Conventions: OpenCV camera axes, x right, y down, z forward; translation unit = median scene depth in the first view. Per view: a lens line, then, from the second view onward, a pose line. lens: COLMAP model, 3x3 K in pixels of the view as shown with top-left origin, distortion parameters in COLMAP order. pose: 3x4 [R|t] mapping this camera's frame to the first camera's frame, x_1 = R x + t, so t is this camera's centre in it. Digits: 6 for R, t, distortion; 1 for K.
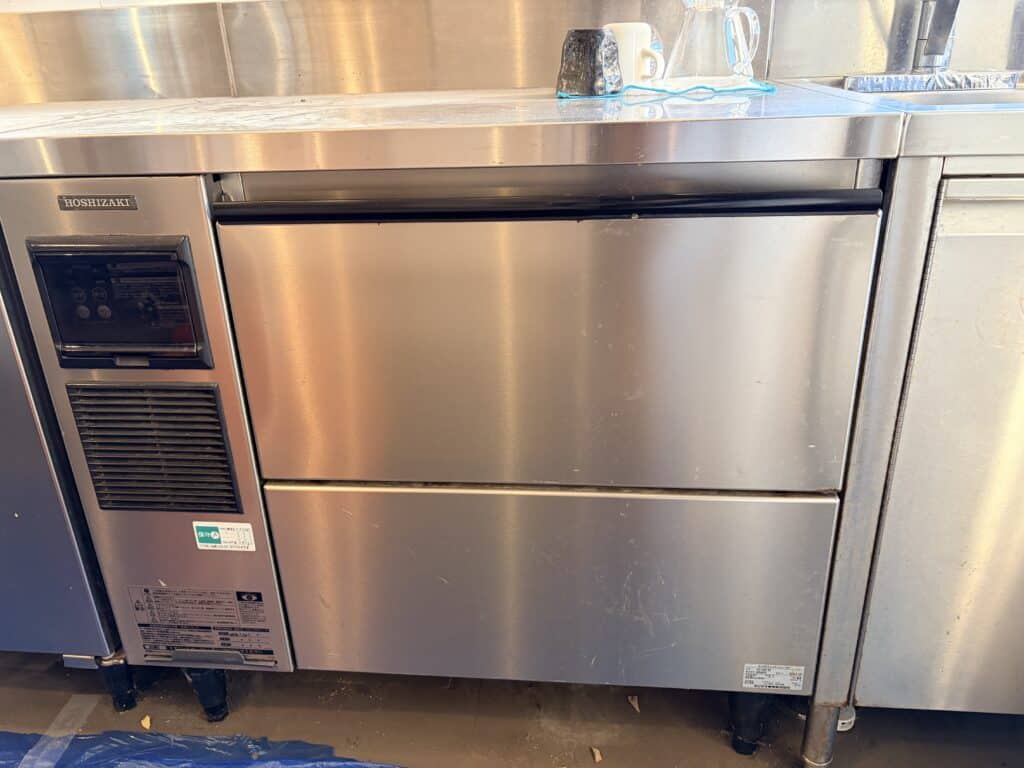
lens RADIAL K [[767.9, 0, 512.0], [0, 767.9, 384.0], [0, 0, 1]] dist [0.077560, 0.001391]
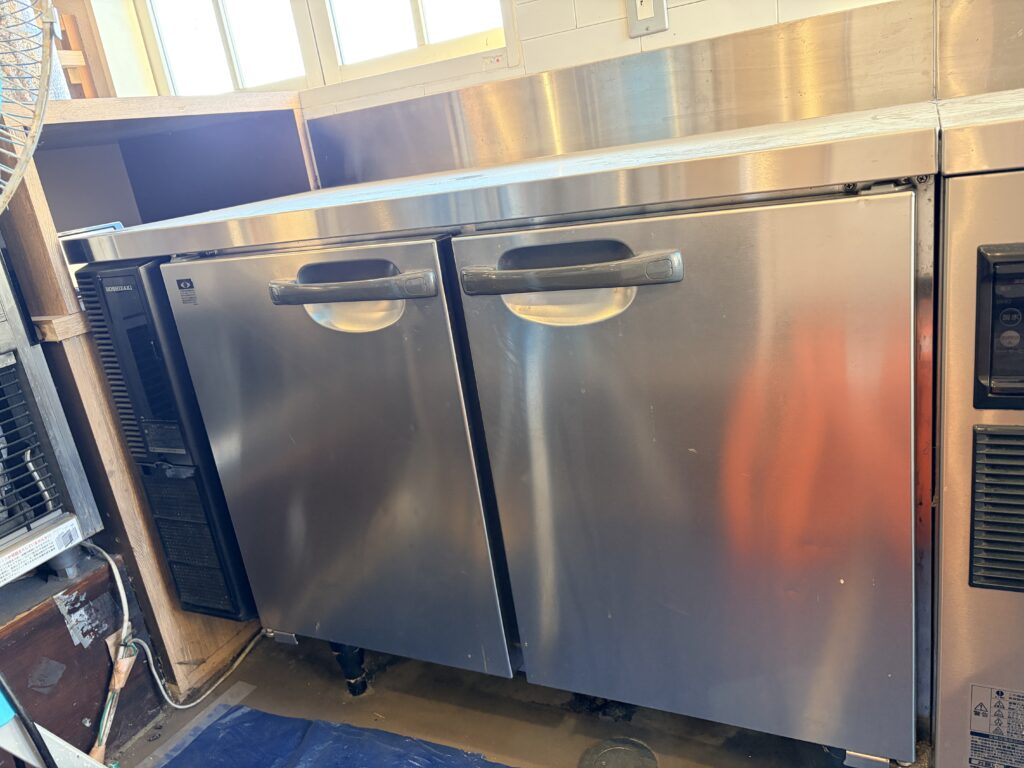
lens RADIAL K [[785.4, 0, 512.0], [0, 785.4, 384.0], [0, 0, 1]] dist [0.001714, -0.000269]
pose [[0.951917, 0.012237, -0.306112, -0.701266], [-0.032546, 0.997587, -0.061327, 0.017868], [0.304623, 0.068341, 0.950018, 0.080023]]
